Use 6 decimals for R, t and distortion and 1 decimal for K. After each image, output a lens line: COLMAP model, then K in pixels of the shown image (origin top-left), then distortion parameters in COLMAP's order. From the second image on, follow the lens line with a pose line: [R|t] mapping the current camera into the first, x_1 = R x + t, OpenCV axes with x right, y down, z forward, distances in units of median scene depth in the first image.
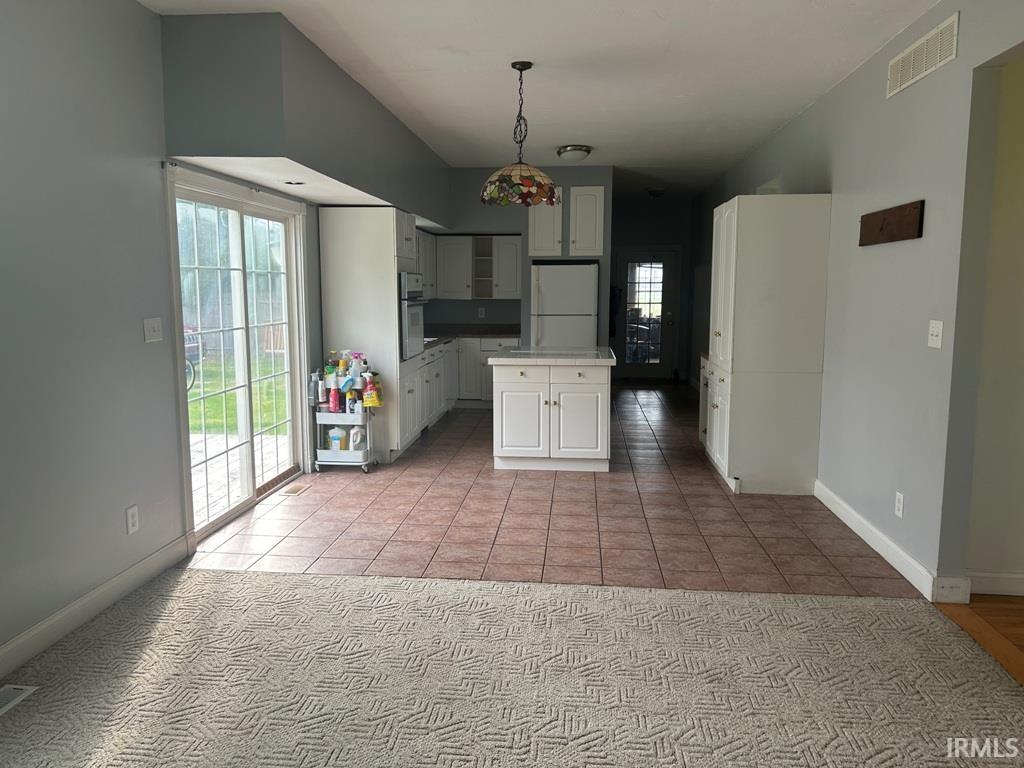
lens RADIAL K [[805.6, 0, 511.2], [0, 805.6, 384.9], [0, 0, 1]] dist [0.058202, -0.003014]
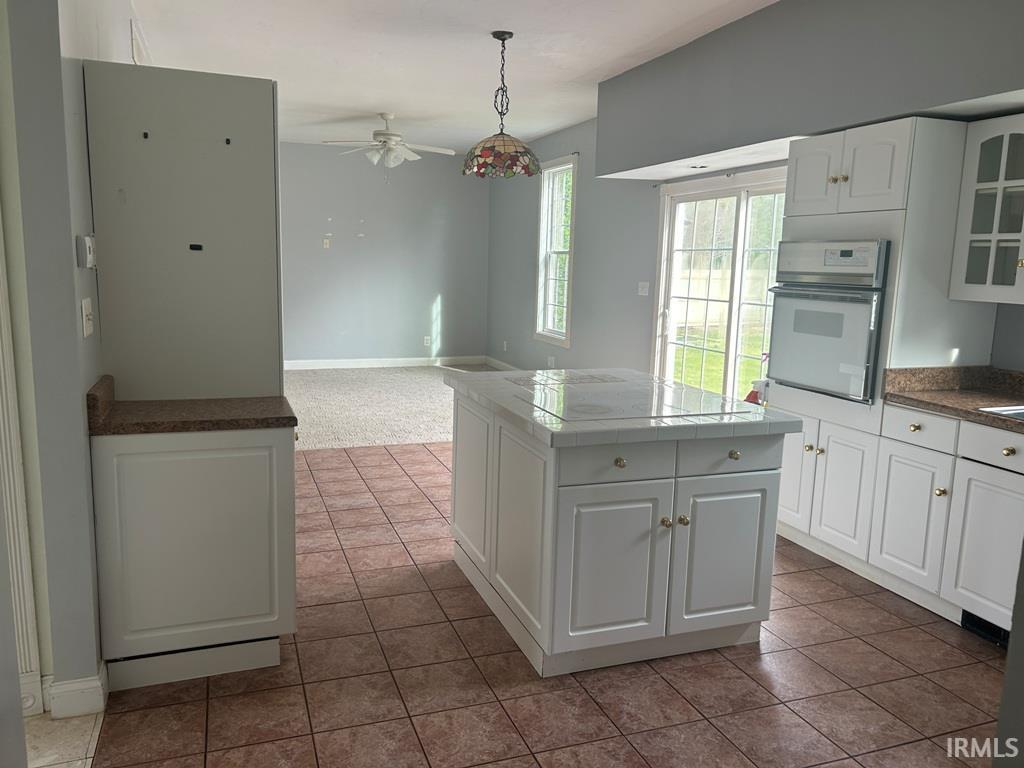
lens RADIAL K [[805.6, 0, 516.8], [0, 805.6, 384.5], [0, 0, 1]] dist [0.058202, -0.003014]
pose [[-0.908040, 0.038157, -0.417142, 0.454646], [-0.077743, 0.963189, 0.257338, -0.251460], [0.411606, 0.266103, -0.871648, 2.100103]]
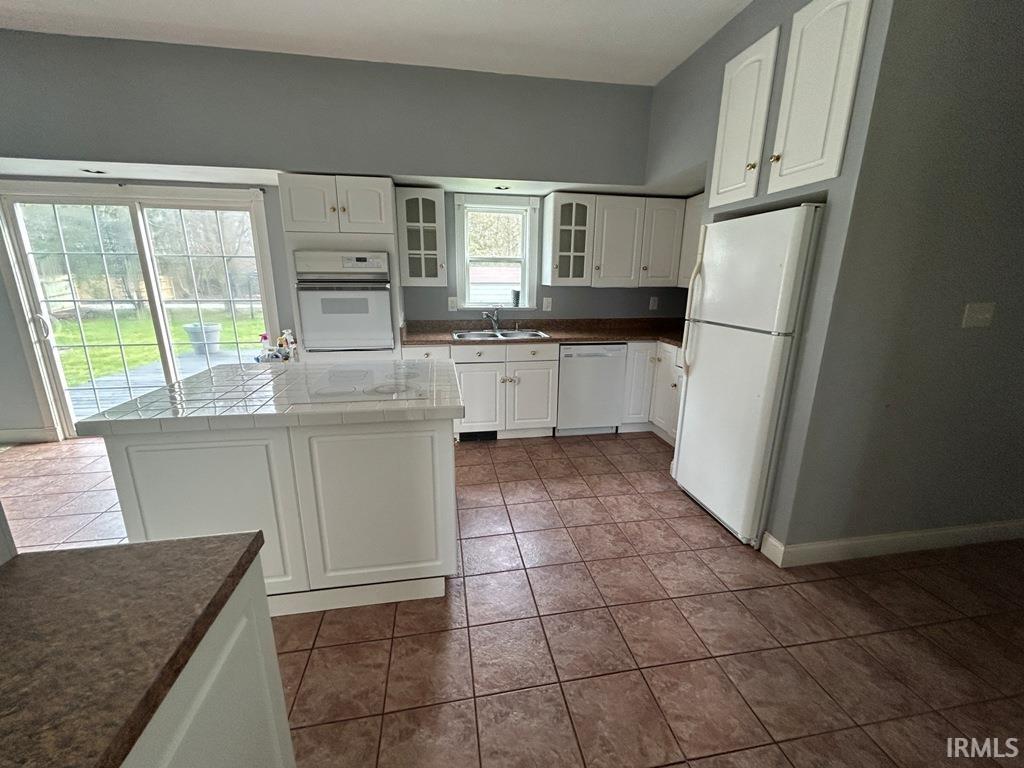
lens RADIAL K [[415.0, 0, 513.2], [0, 415.0, 387.0], [0, 0, 1]] dist [-0.001333, -0.000171]
pose [[0.253933, 0.249632, -0.934453, 0.536701], [-0.119623, 0.966809, 0.225768, -0.176782], [0.959796, 0.054452, 0.275367, 1.559307]]
